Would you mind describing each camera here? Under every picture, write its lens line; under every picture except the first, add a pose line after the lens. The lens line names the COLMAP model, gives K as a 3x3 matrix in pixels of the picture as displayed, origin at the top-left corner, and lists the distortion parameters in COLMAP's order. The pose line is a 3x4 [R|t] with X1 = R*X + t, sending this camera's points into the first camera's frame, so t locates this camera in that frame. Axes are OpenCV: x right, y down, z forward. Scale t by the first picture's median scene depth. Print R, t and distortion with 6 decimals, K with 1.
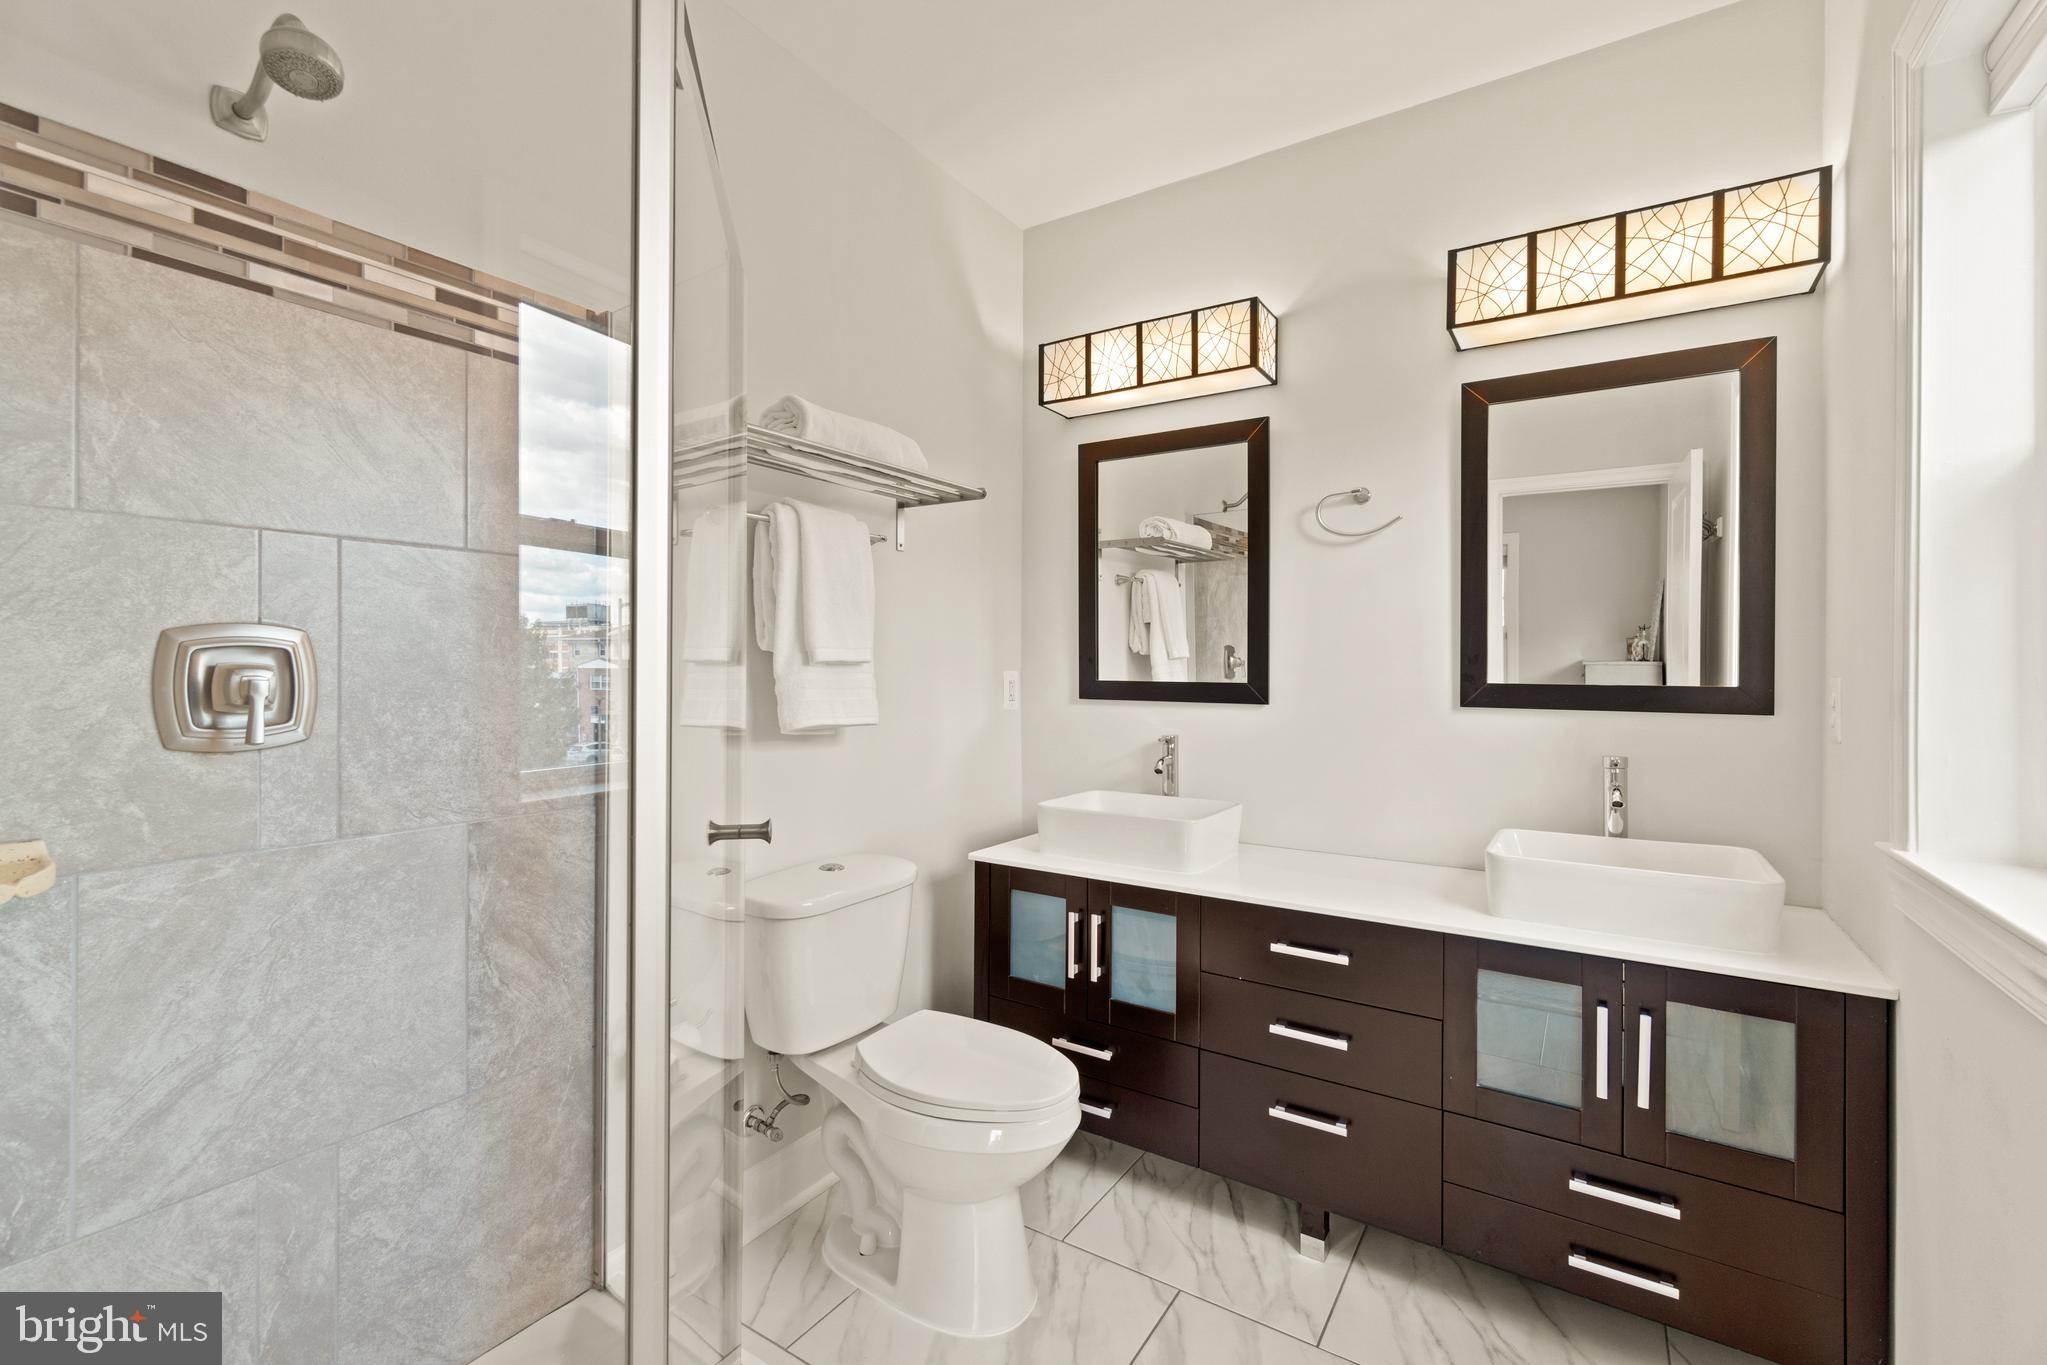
lens RADIAL K [[879.2, 0, 1033.5], [0, 879.2, 656.7], [0, 0, 1]] dist [0.001542, 0.000469]
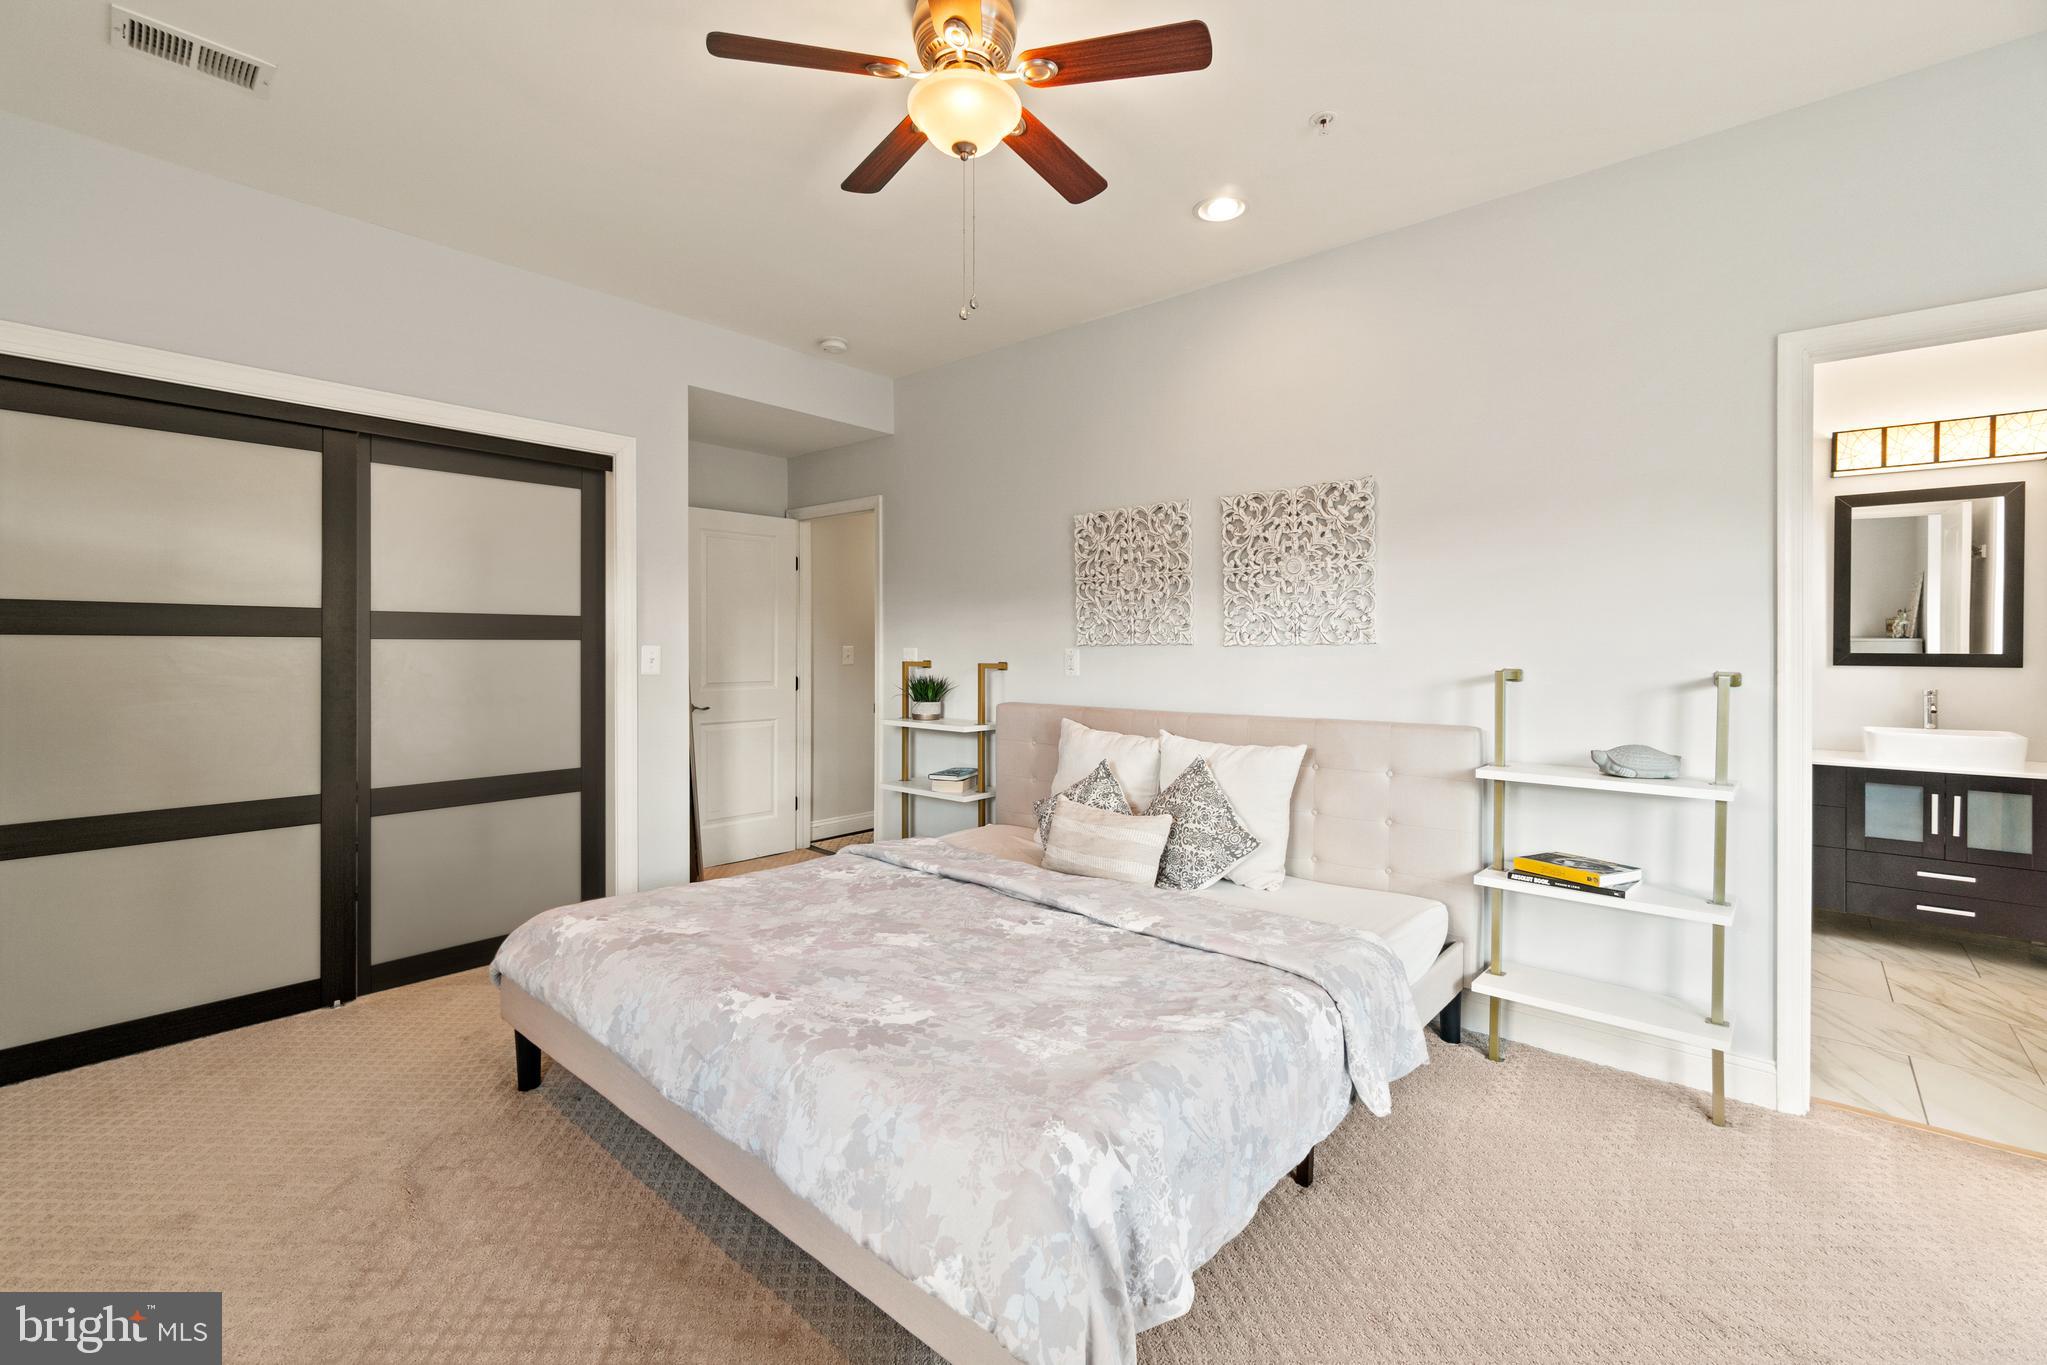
lens RADIAL K [[879.2, 0, 1033.5], [0, 879.2, 656.7], [0, 0, 1]] dist [0.001542, 0.000469]
pose [[0.989191, -0.012978, -0.146058, -1.060767], [0.015386, 0.999764, 0.015366, -0.019589], [0.145824, -0.017448, 0.989157, -1.272842]]
